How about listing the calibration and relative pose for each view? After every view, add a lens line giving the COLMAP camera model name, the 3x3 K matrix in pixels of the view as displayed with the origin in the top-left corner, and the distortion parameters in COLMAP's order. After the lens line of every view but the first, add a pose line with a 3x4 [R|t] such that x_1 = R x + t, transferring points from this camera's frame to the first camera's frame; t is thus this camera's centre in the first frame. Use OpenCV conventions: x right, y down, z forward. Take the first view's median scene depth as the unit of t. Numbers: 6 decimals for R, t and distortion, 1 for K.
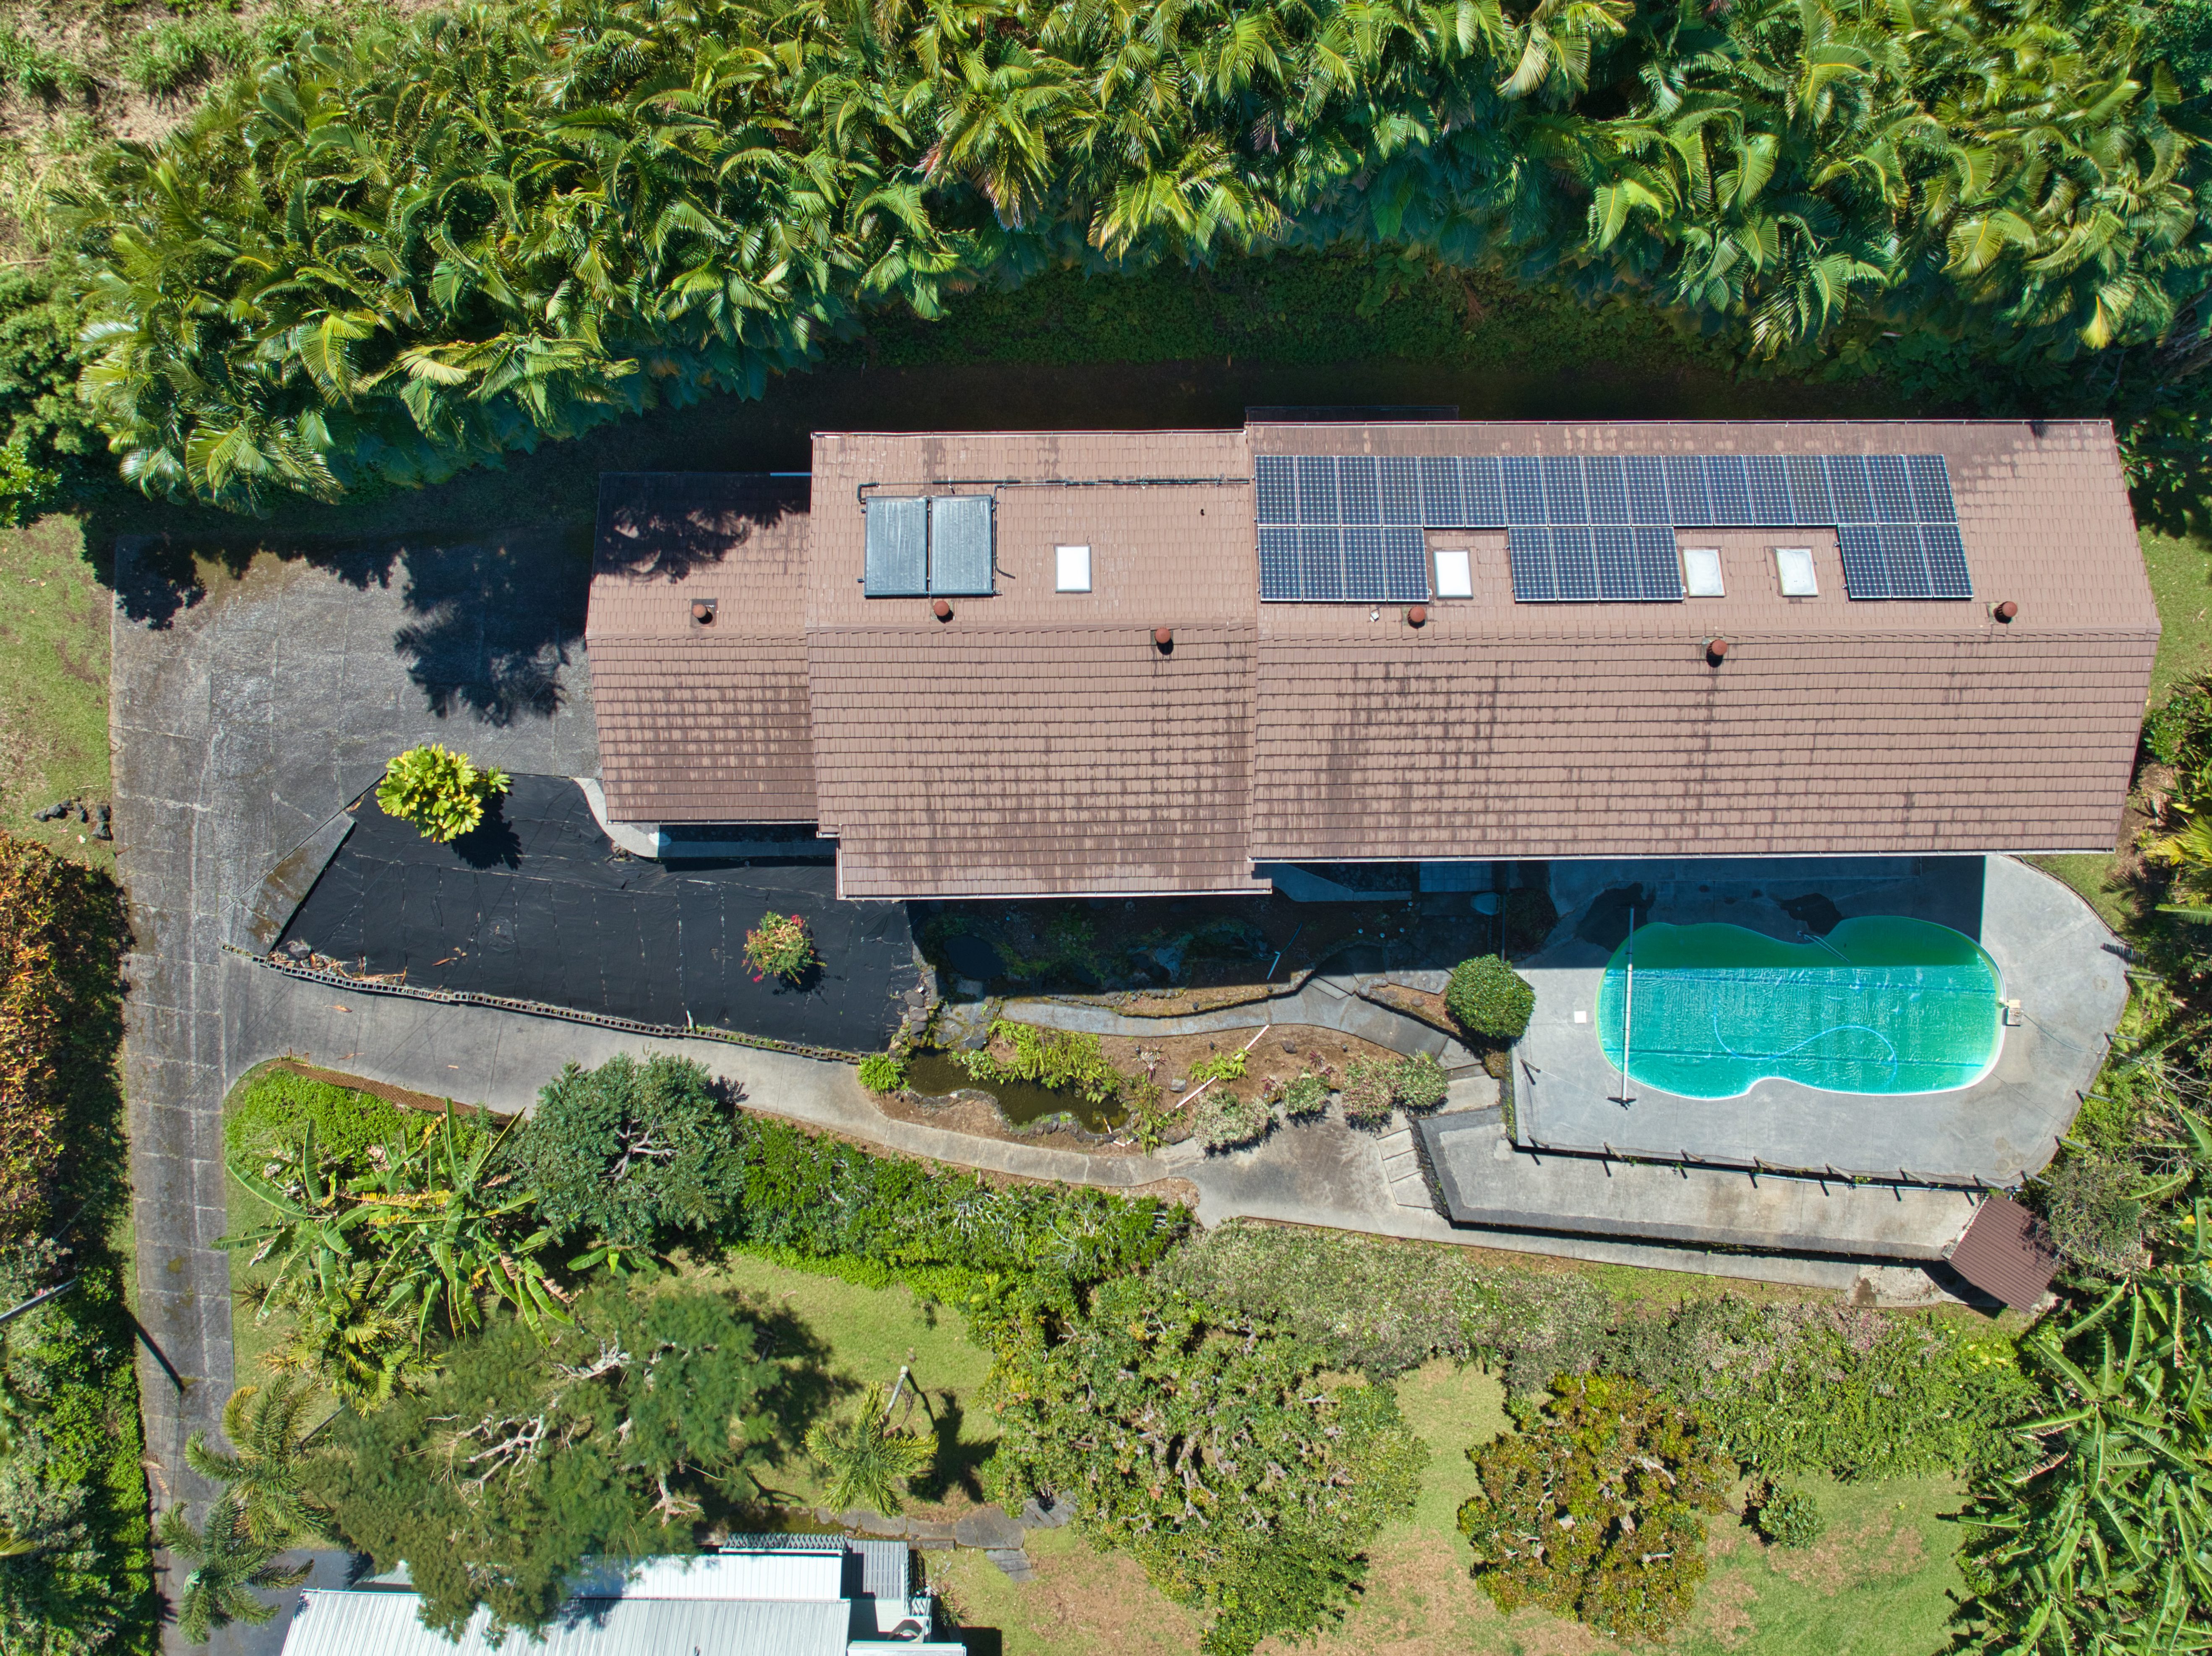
lens RADIAL K [[1566.7, 0, 1106.0], [0, 1566.7, 828.0], [0, 0, 1]] dist [0.007954, -0.039886]
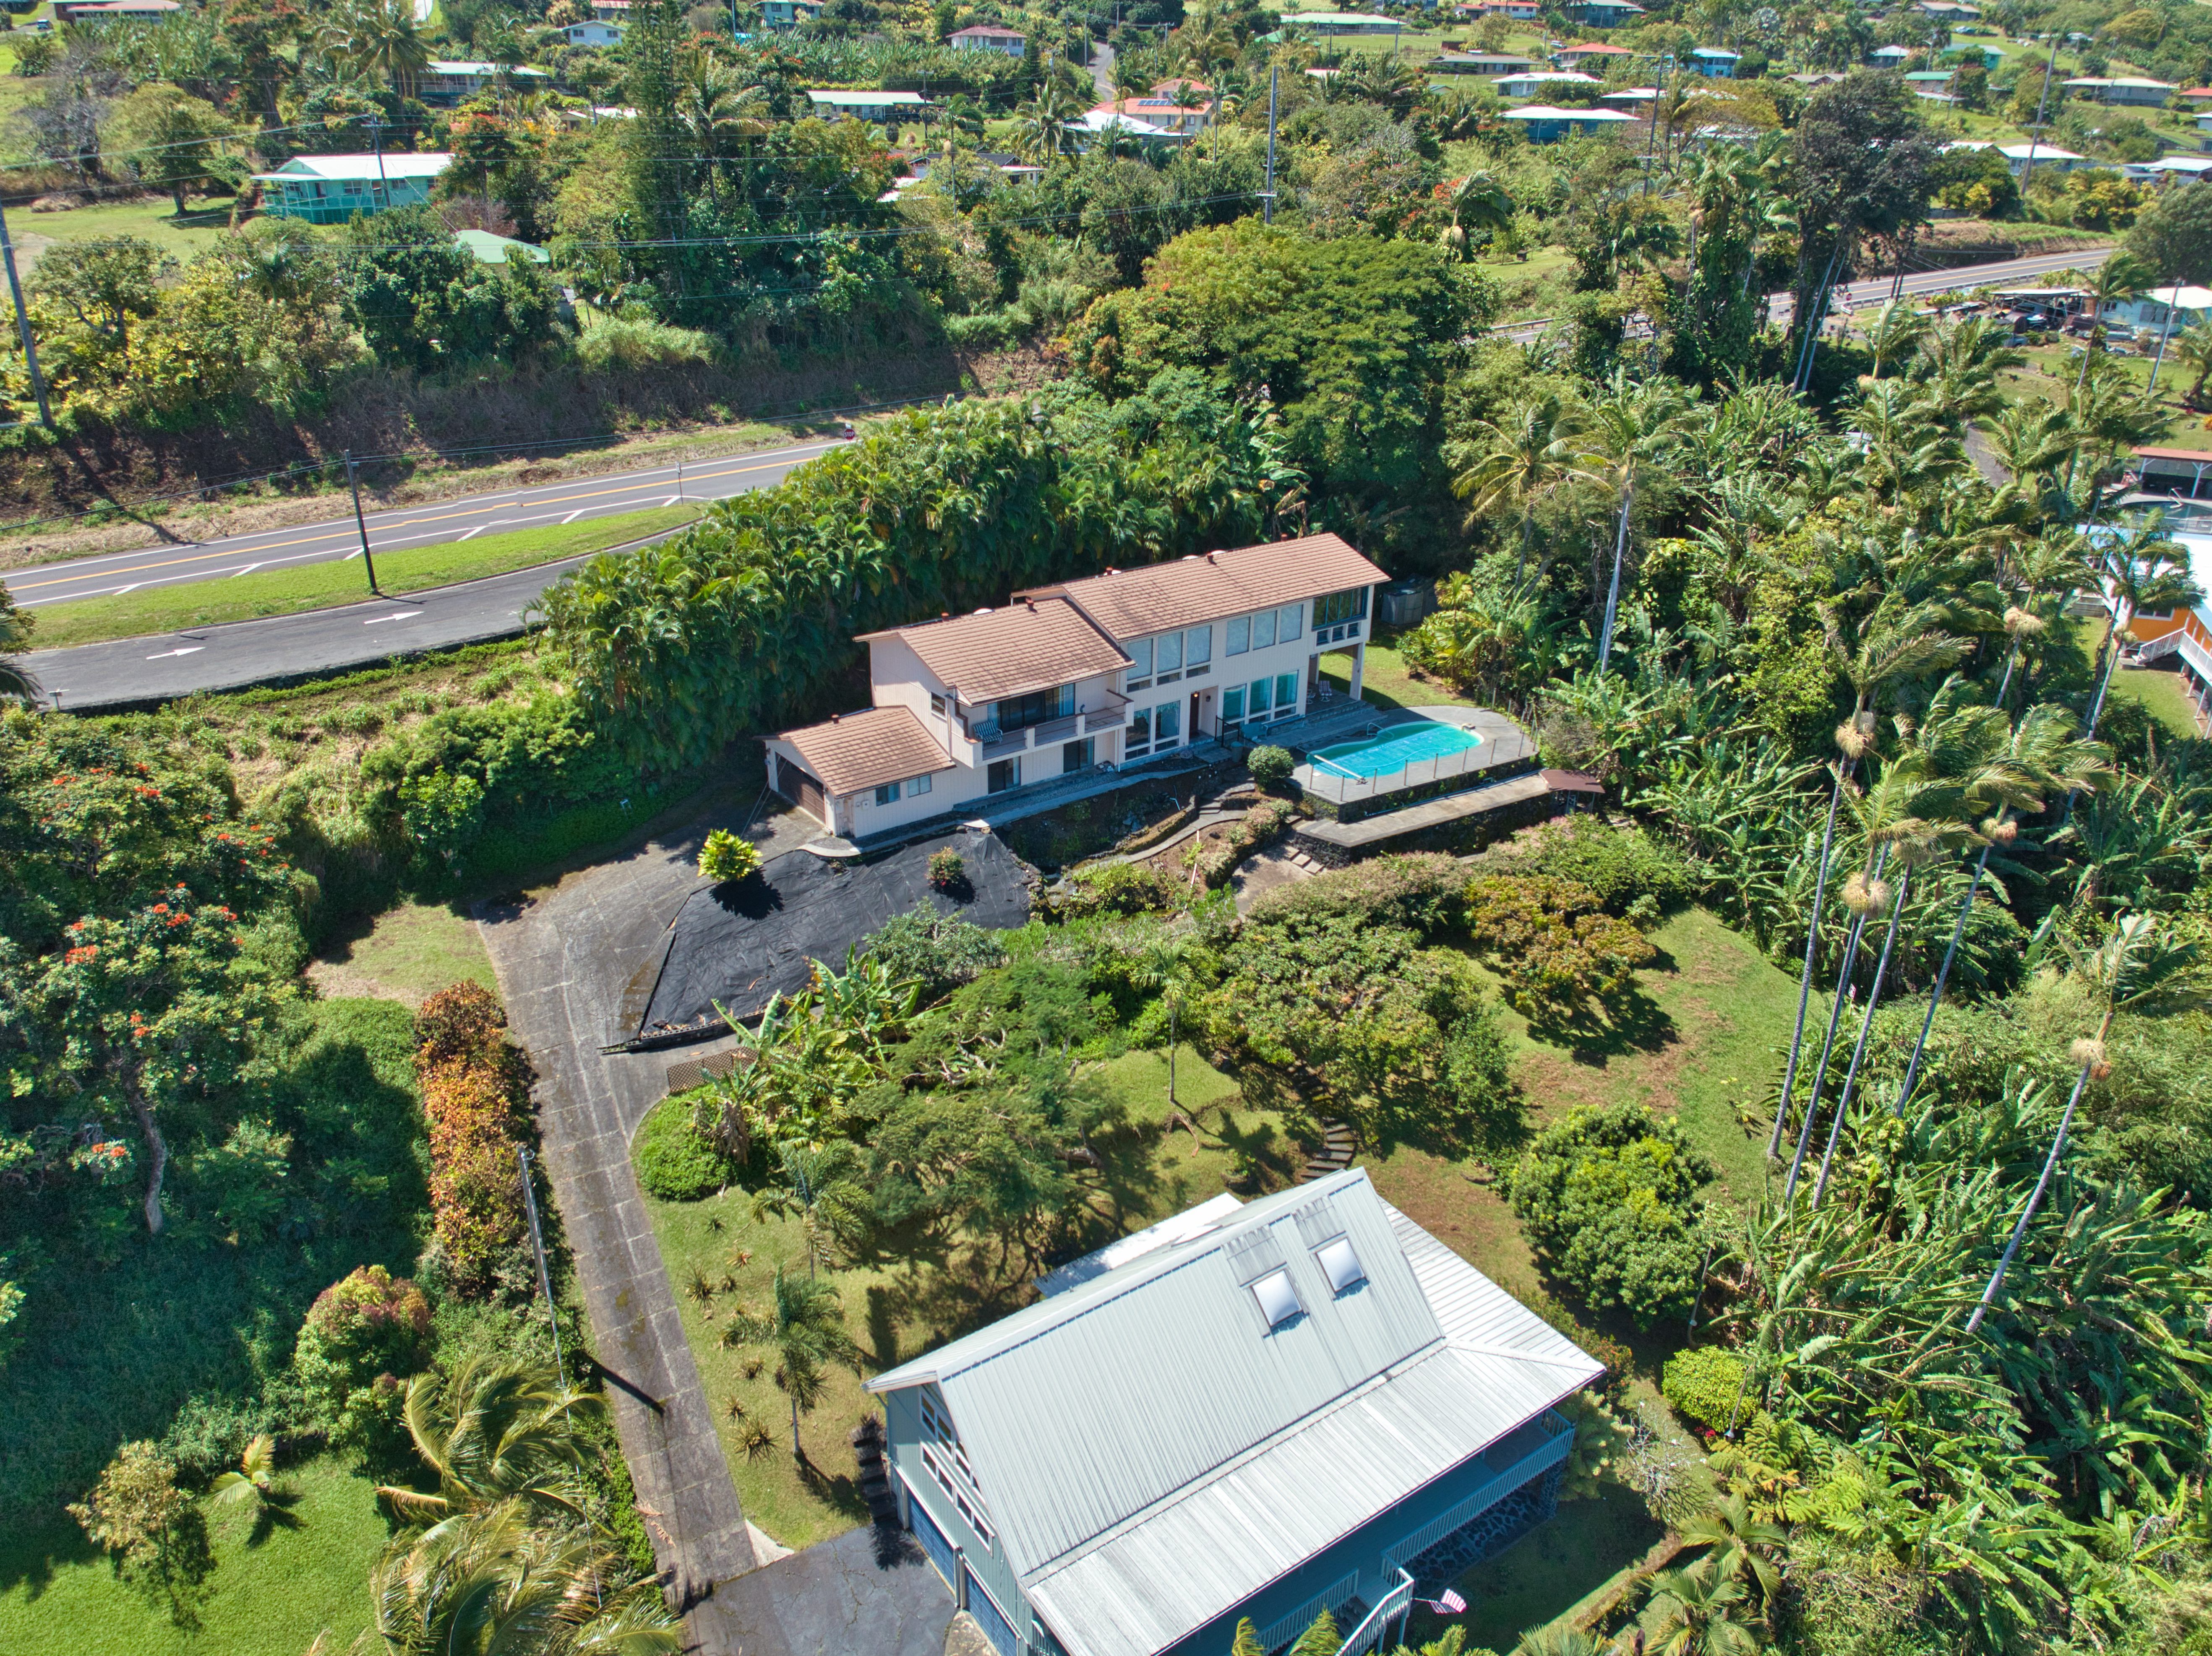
lens RADIAL K [[1566.7, 0, 1106.0], [0, 1566.7, 828.0], [0, 0, 1]] dist [0.007954, -0.039886]
pose [[0.802292, -0.264566, 0.535101, -0.940716], [0.596455, 0.319468, -0.736330, 1.382332], [0.023860, 0.909915, 0.414108, 0.244297]]
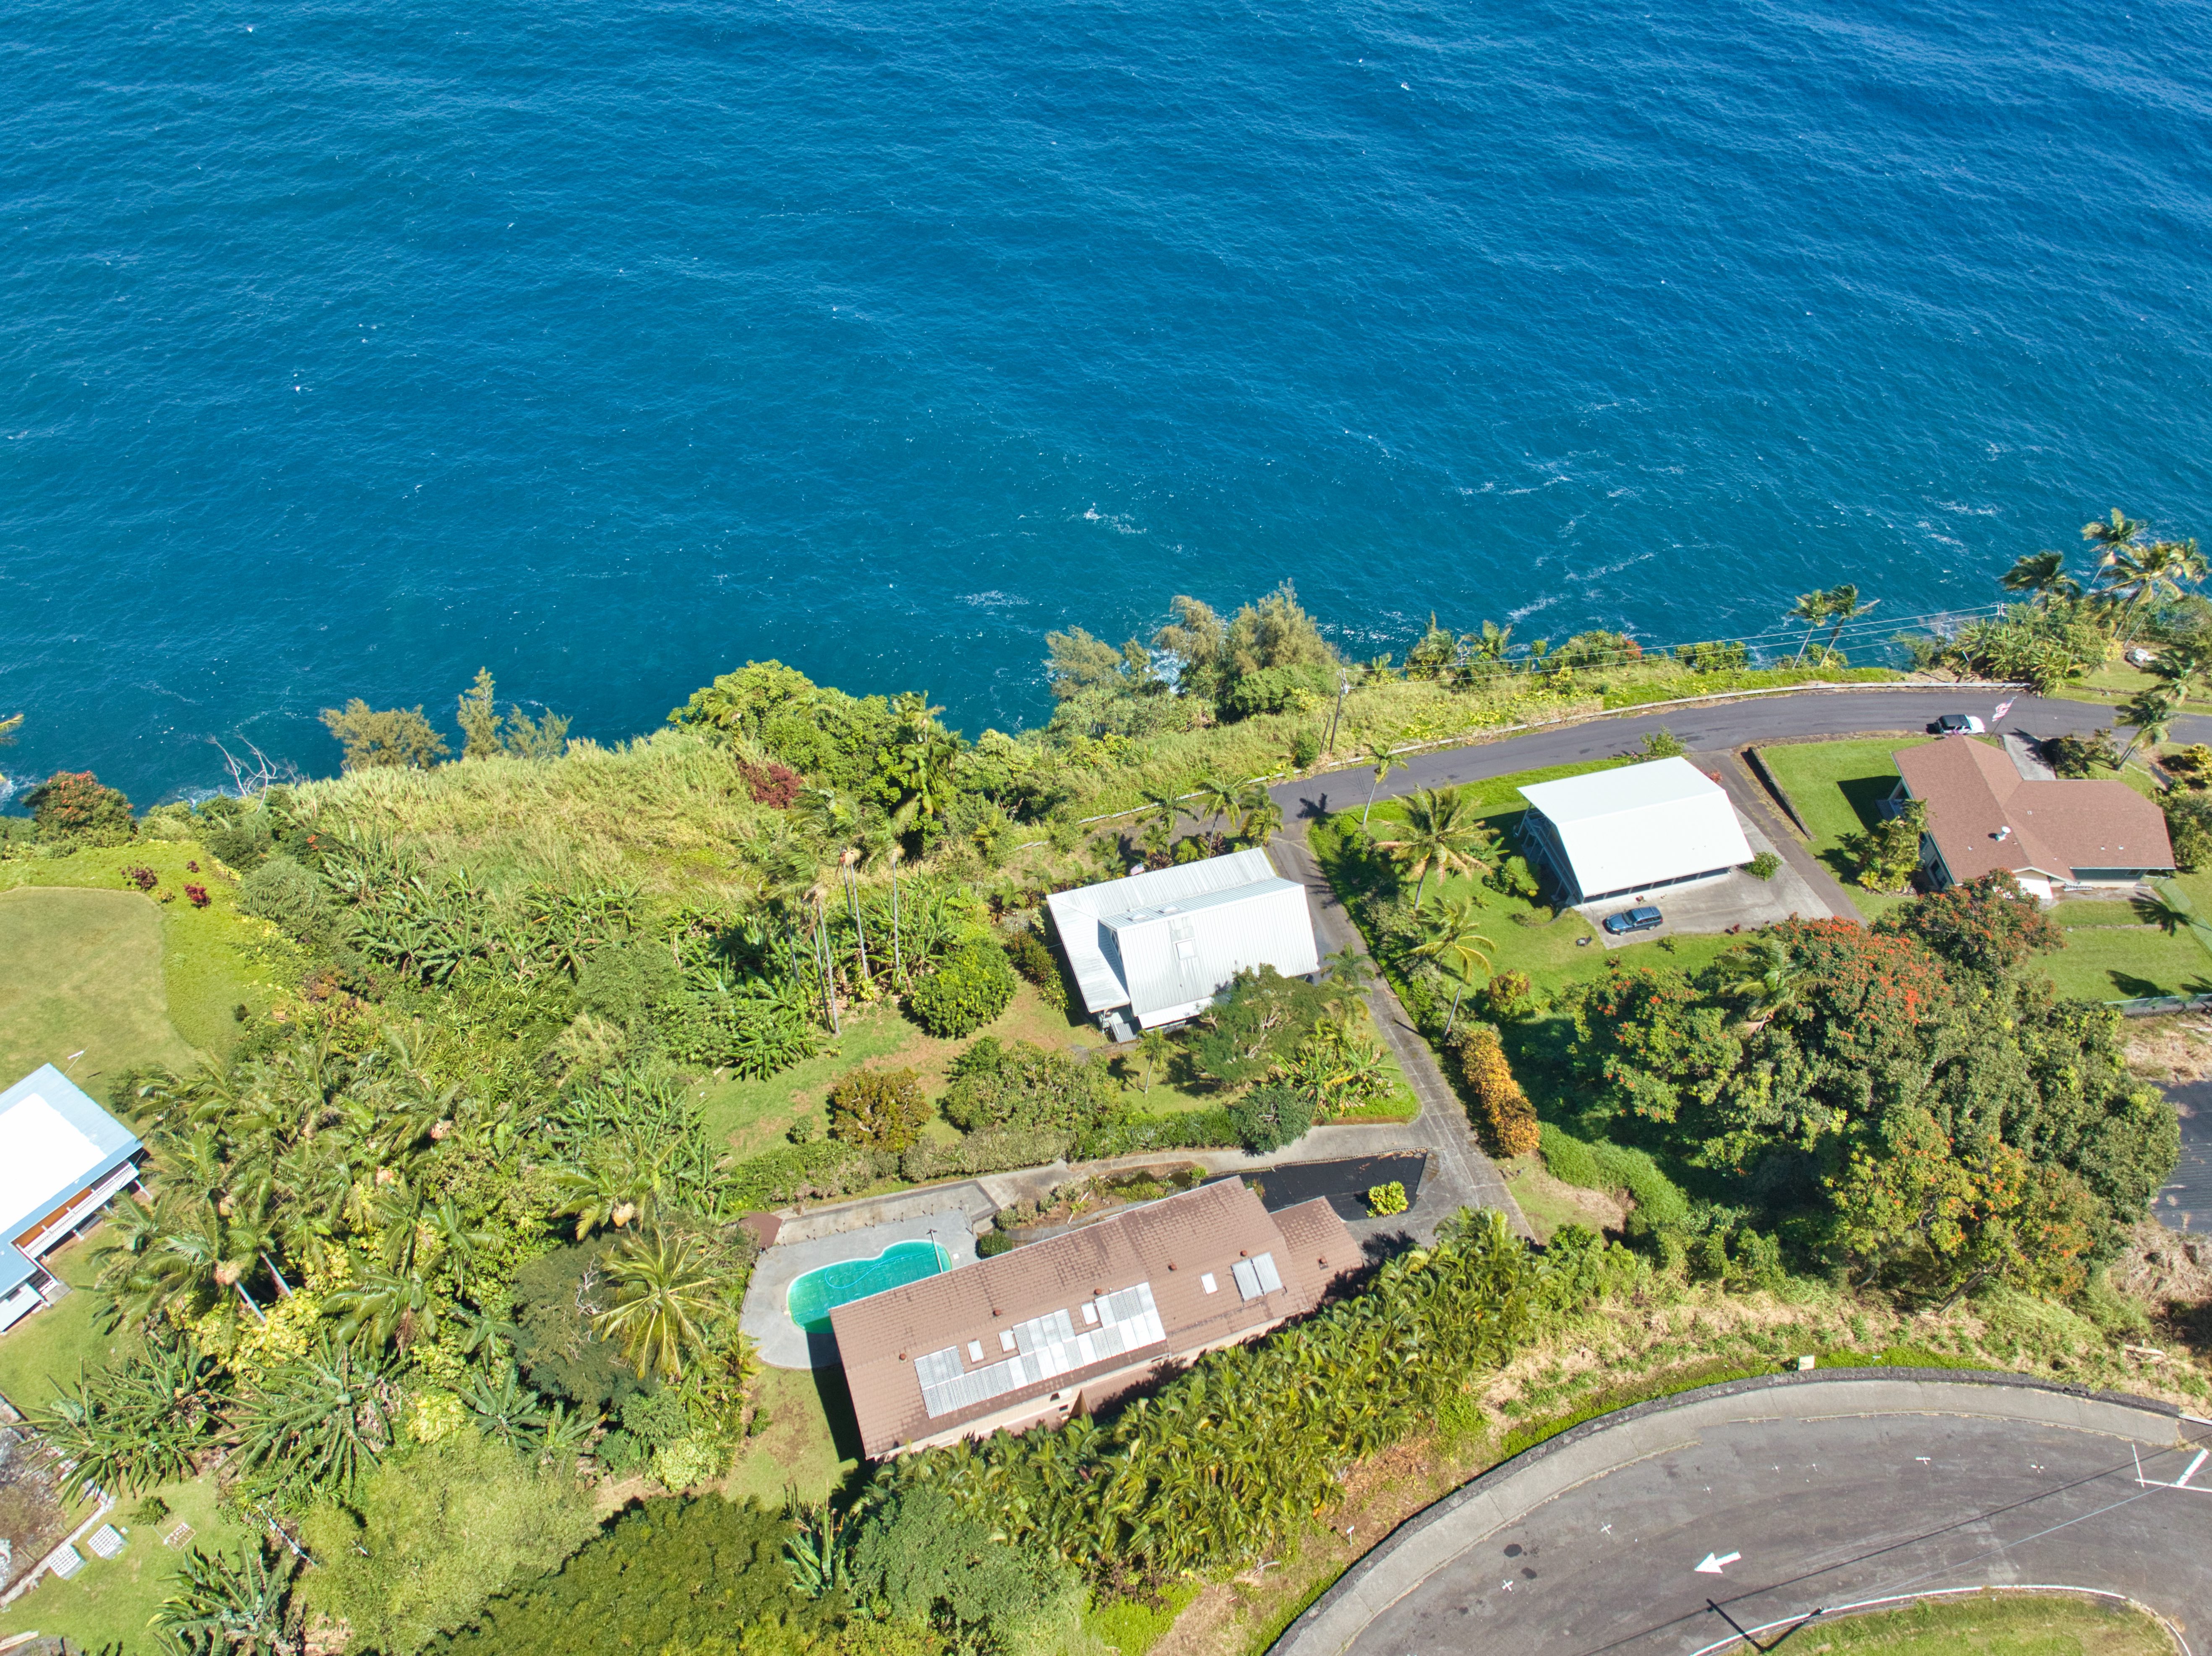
lens RADIAL K [[1566.7, 0, 1106.0], [0, 1566.7, 828.0], [0, 0, 1]] dist [0.007954, -0.039886]
pose [[-0.939090, 0.210070, -0.271994, 0.605724], [-0.336099, -0.726598, 0.599243, -0.962373], [-0.071748, 0.654160, 0.752945, -1.368622]]
